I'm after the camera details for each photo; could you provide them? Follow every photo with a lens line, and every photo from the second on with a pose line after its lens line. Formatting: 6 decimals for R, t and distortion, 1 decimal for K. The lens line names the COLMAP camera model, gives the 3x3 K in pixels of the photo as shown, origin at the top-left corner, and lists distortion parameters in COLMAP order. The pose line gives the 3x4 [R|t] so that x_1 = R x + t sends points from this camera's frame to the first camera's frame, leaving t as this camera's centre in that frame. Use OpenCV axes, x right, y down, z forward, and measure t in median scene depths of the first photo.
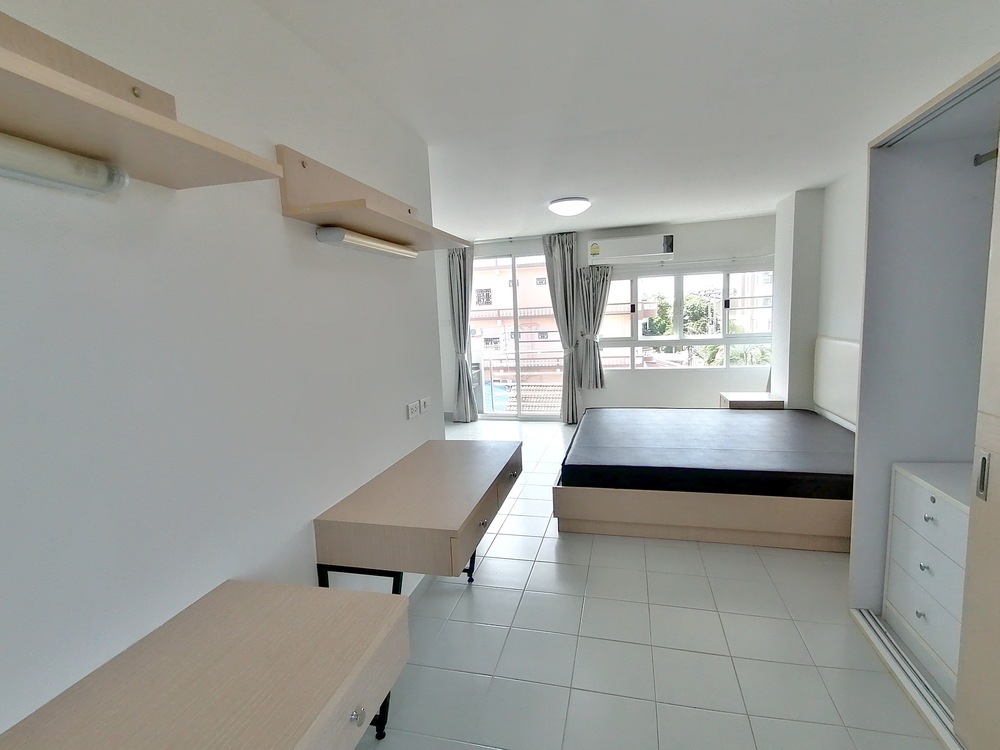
lens RADIAL K [[492.1, 0, 500.0], [0, 492.1, 375.0], [0, 0, 1]] dist [0.030684, -0.000357]
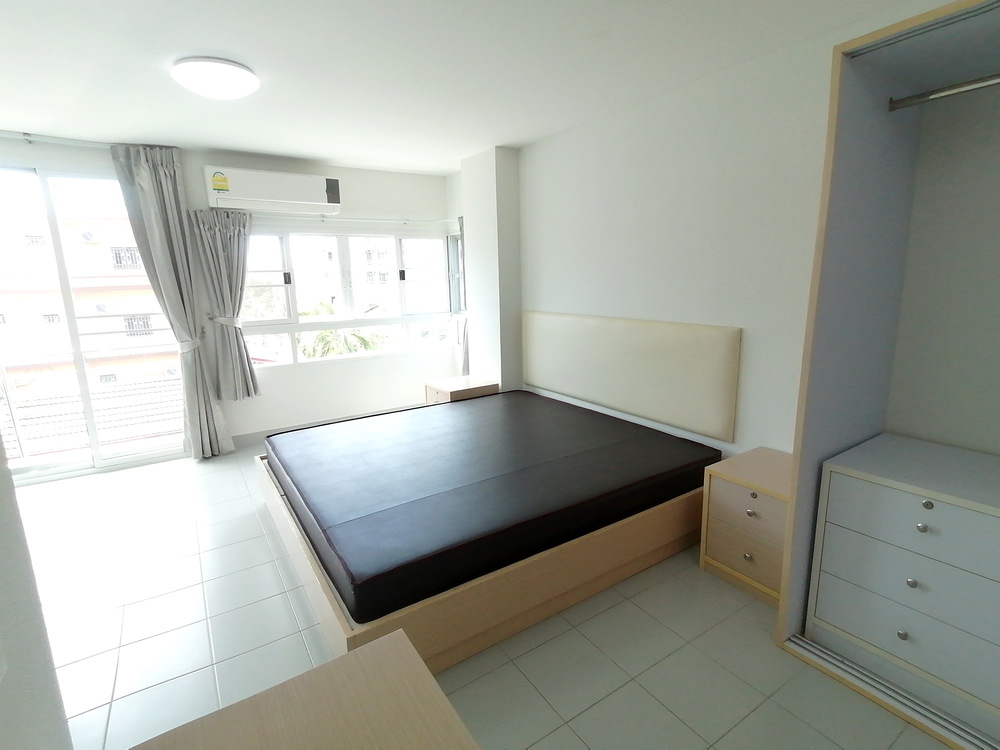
lens RADIAL K [[497.7, 0, 500.0], [0, 497.7, 375.0], [0, 0, 1]] dist [0.038303, -0.016074]
pose [[0.677136, -0.123865, 0.725358, -0.063878], [0.088578, 0.992284, 0.086757, -0.031855], [-0.730507, 0.005504, 0.682883, 0.284548]]
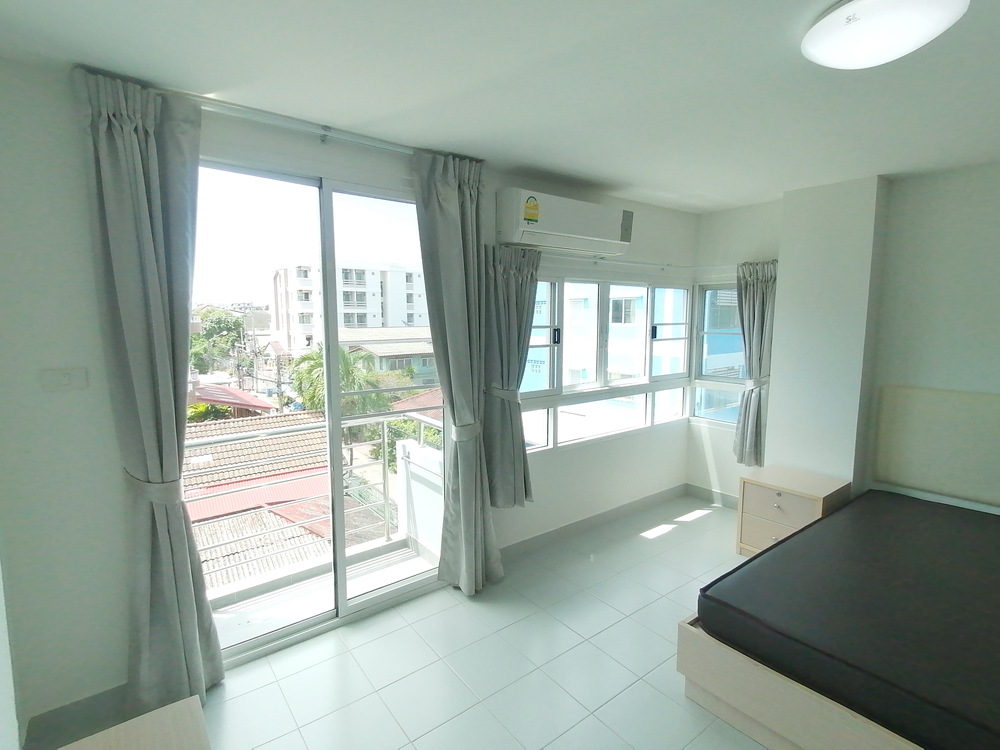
lens RADIAL K [[497.7, 0, 500.0], [0, 497.7, 375.0], [0, 0, 1]] dist [0.038303, -0.016074]
pose [[0.614649, -0.050598, 0.787176, -0.199890], [0.072520, 0.997339, 0.007481, -0.100891], [-0.785460, 0.052488, 0.616682, 0.715485]]
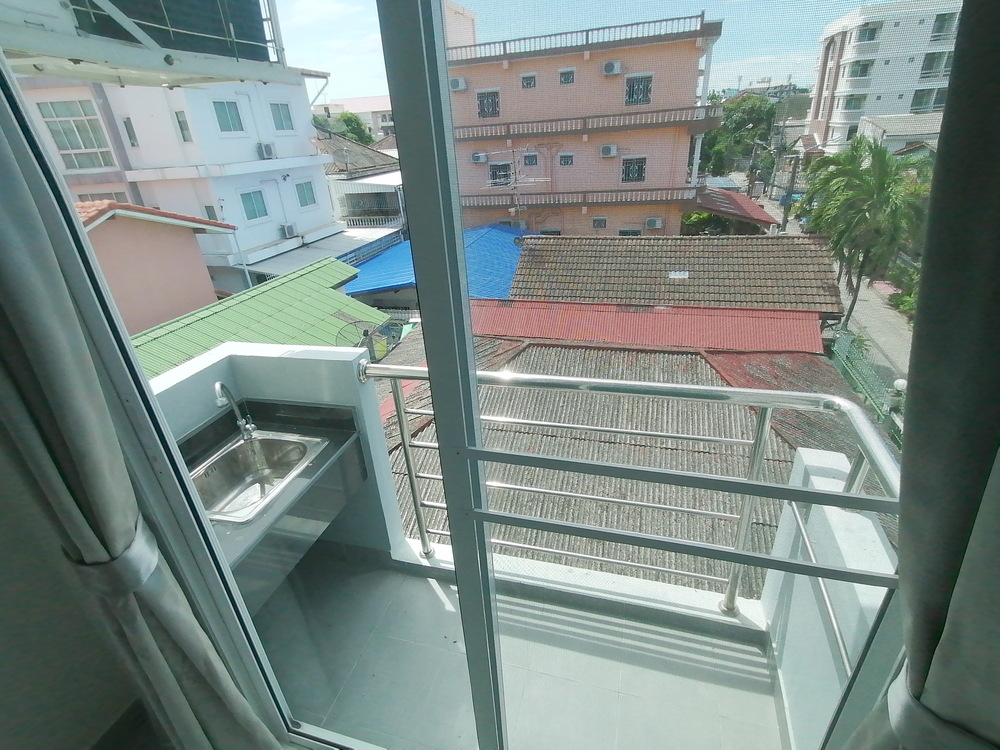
lens RADIAL K [[492.1, 0, 500.0], [0, 492.1, 375.0], [0, 0, 1]] dist [0.030684, -0.000357]
pose [[0.999195, -0.004192, -0.039906, -0.161388], [0.017479, 0.940680, 0.338846, -0.108438], [0.036118, -0.339270, 0.939995, 0.752304]]
